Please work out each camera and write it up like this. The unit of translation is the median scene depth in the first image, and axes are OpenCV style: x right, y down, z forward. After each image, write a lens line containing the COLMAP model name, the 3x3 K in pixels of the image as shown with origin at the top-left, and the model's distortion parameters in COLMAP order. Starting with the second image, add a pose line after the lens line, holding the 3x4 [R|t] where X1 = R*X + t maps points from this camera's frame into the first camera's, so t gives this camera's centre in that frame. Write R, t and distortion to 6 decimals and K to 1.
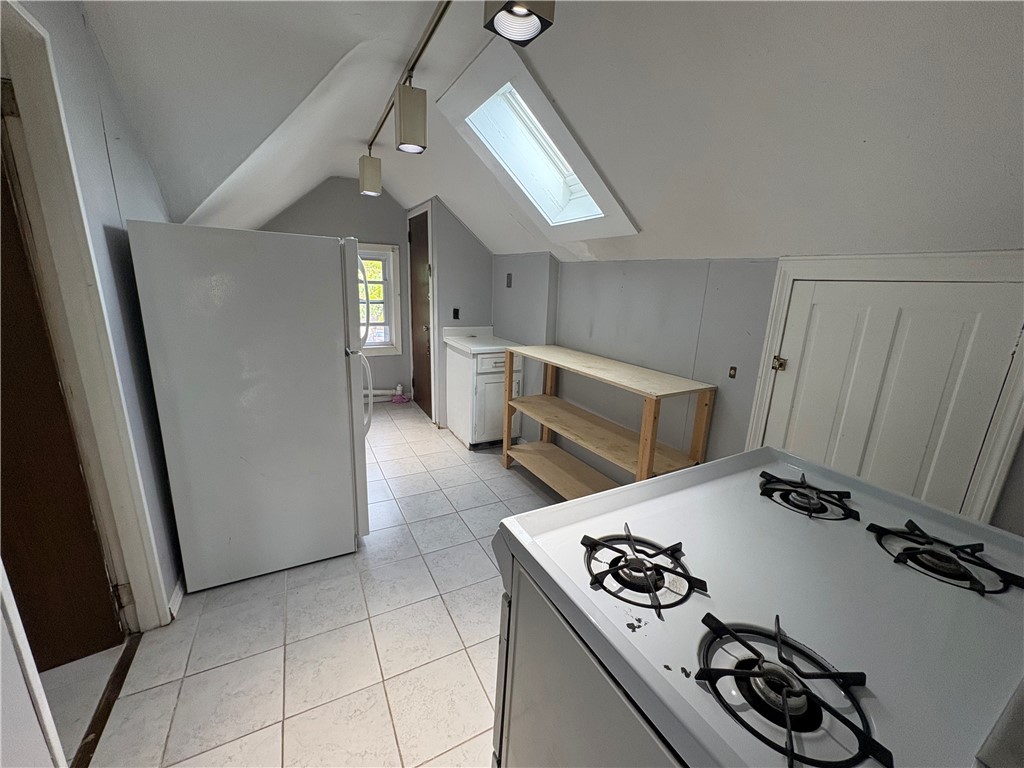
lens RADIAL K [[409.7, 0, 510.3], [0, 409.7, 380.6], [0, 0, 1]] dist [0.001231, 0.000758]
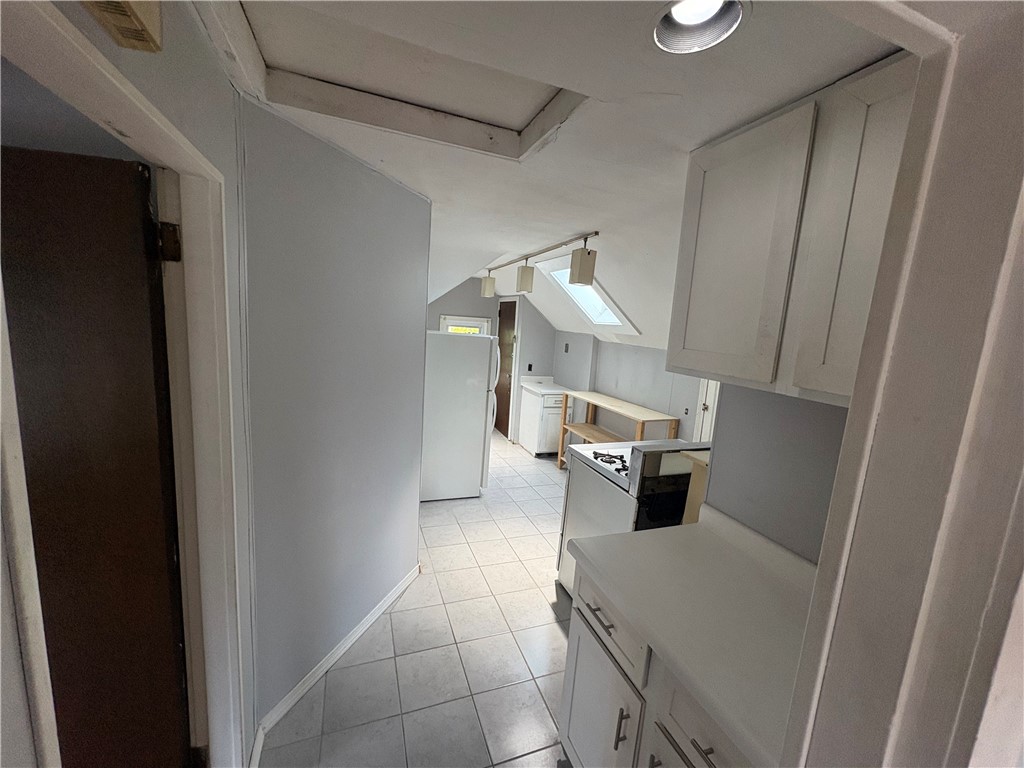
lens RADIAL K [[409.7, 0, 510.5], [0, 409.7, 384.7], [0, 0, 1]] dist [0.001231, 0.000758]
pose [[0.992228, 0.049950, -0.113969, -0.033890], [-0.060068, 0.994384, -0.087138, 0.043402], [0.108976, 0.093307, 0.989655, -0.594828]]
